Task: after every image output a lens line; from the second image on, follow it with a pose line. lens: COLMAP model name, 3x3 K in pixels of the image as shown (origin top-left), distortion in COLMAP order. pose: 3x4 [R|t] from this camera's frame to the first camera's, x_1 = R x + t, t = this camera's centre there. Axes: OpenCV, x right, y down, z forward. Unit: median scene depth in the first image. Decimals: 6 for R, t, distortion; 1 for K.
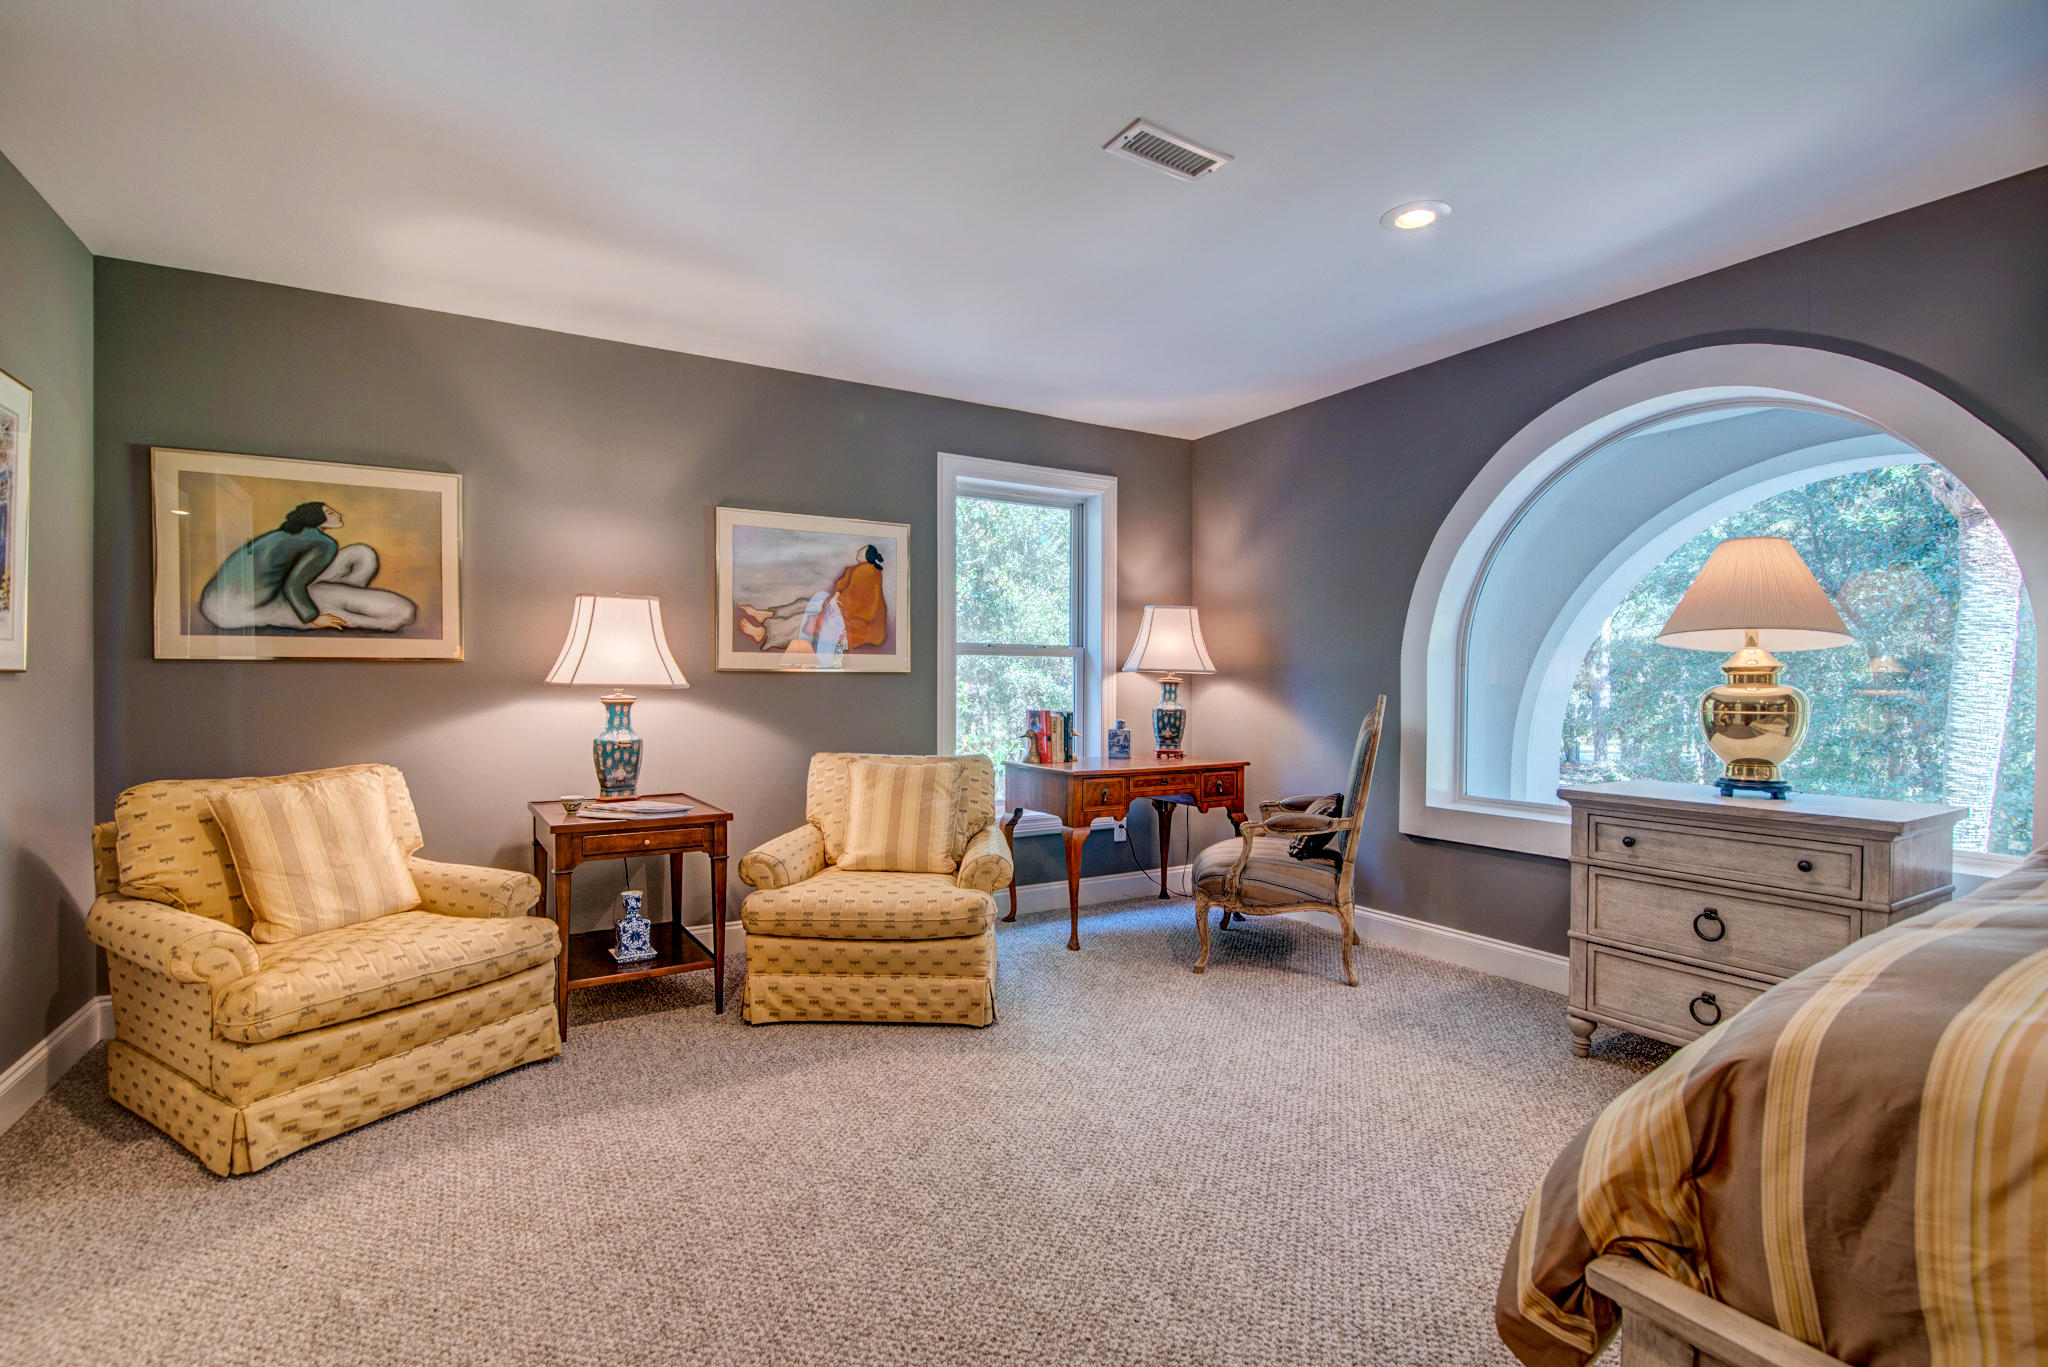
lens RADIAL K [[947.7, 0, 1019.7], [0, 947.7, 689.7], [0, 0, 1]] dist [-0.021151, 0.001421]
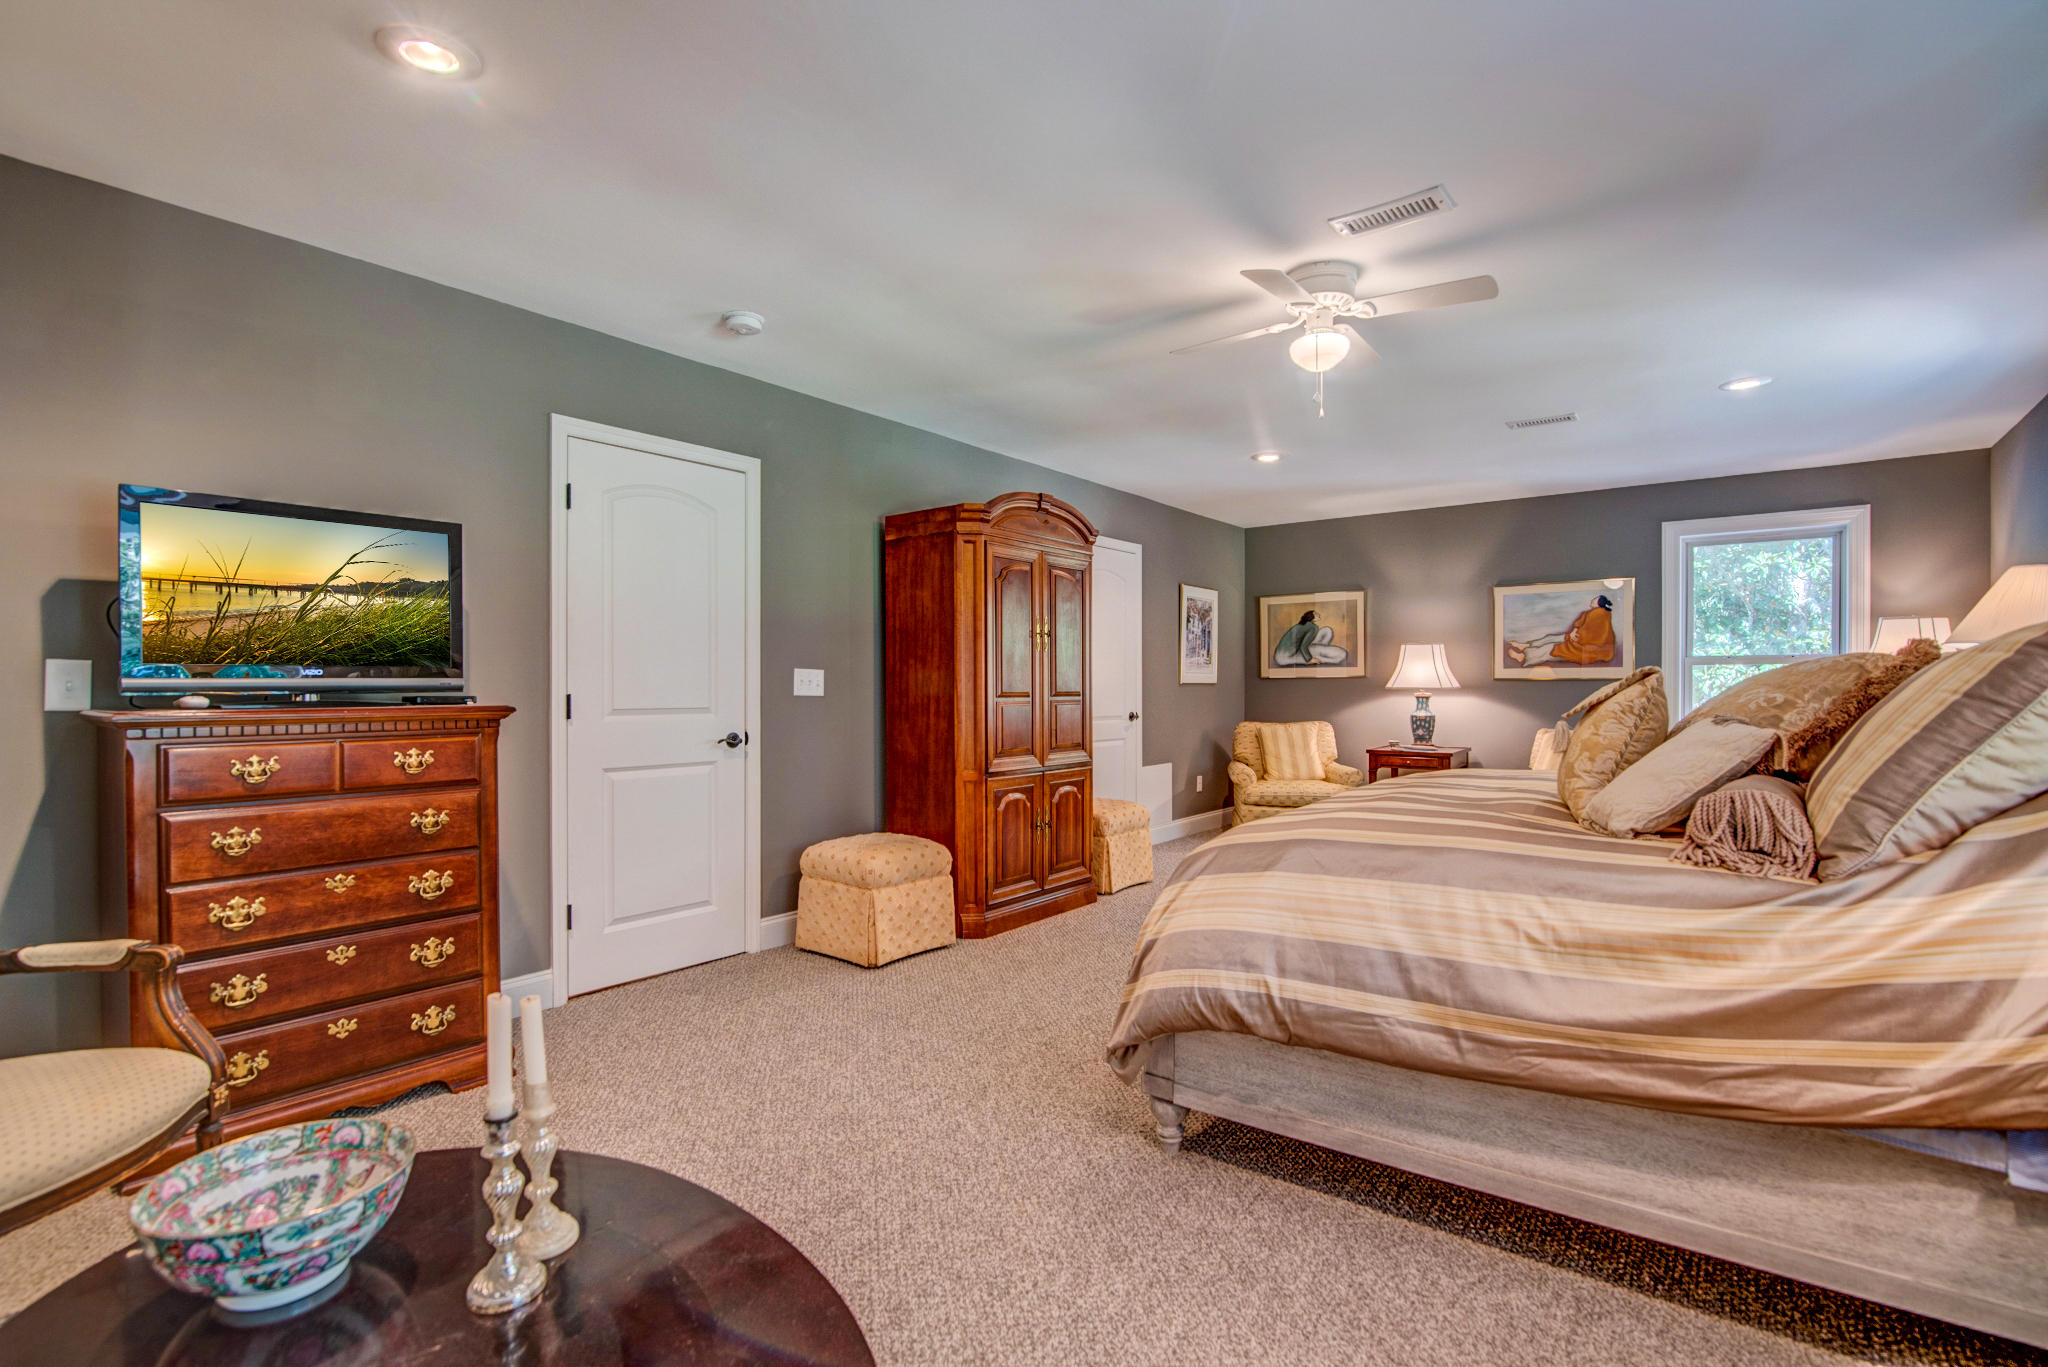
lens RADIAL K [[939.7, 0, 1016.4], [0, 939.7, 692.3], [0, 0, 1]] dist [-0.019020, 0.001672]
pose [[0.363937, 0.002523, -0.931420, 1.161801], [-0.004091, 0.999991, 0.001111, 0.006412], [0.931414, 0.003406, 0.363944, -0.545360]]
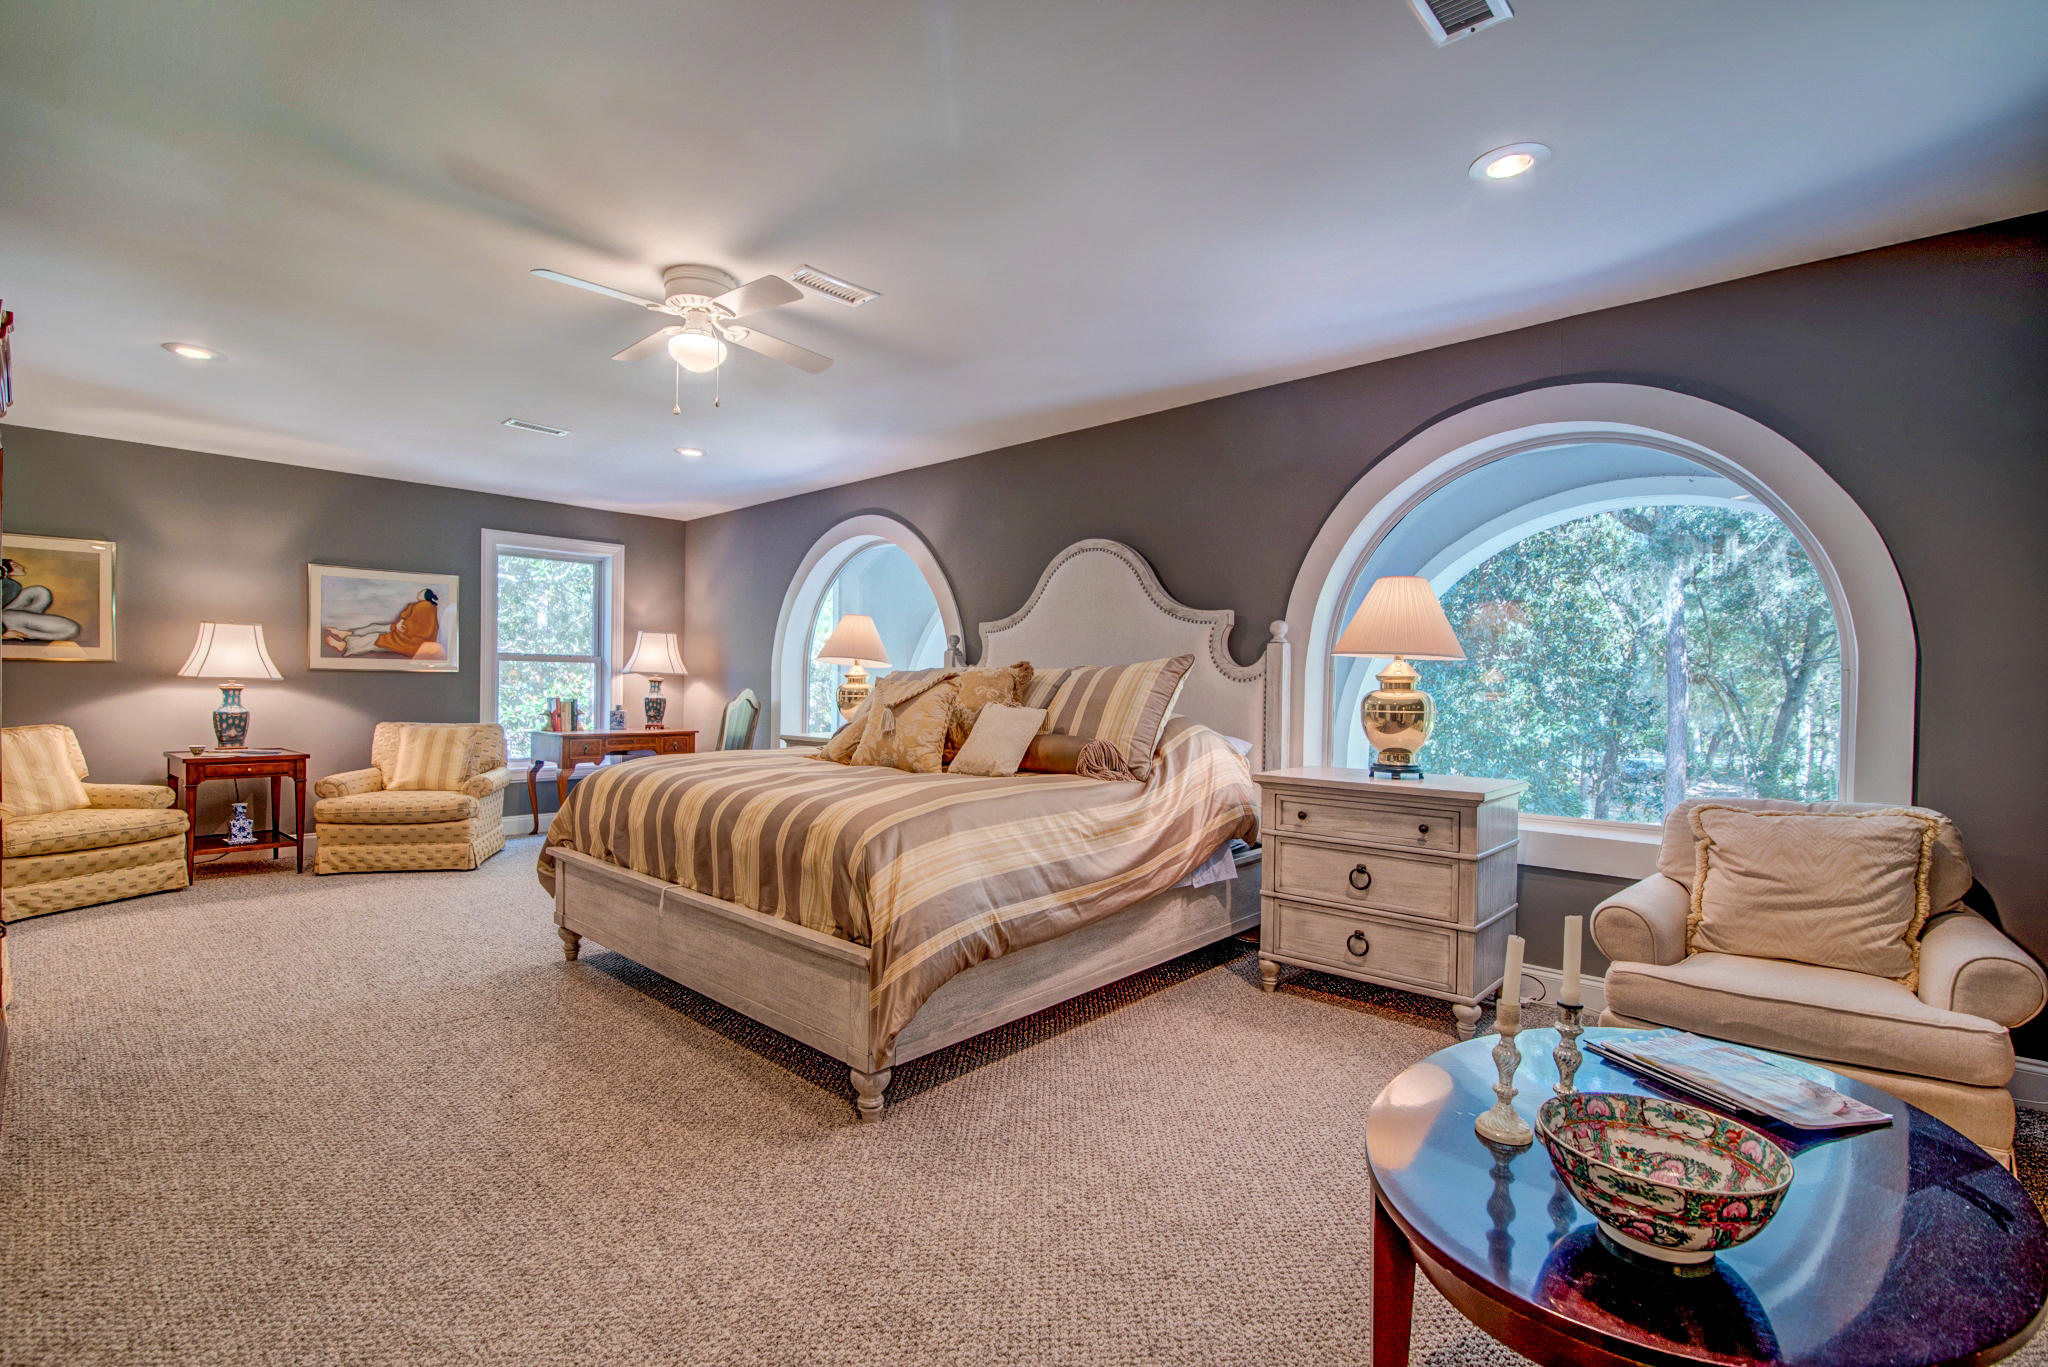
lens RADIAL K [[939.7, 0, 1016.4], [0, 939.7, 692.3], [0, 0, 1]] dist [-0.019020, 0.001672]
pose [[0.959758, 0.007787, 0.280722, 0.435360], [-0.008270, 0.999966, 0.000535, 0.008371], [-0.280708, -0.002835, 0.959789, -0.937347]]
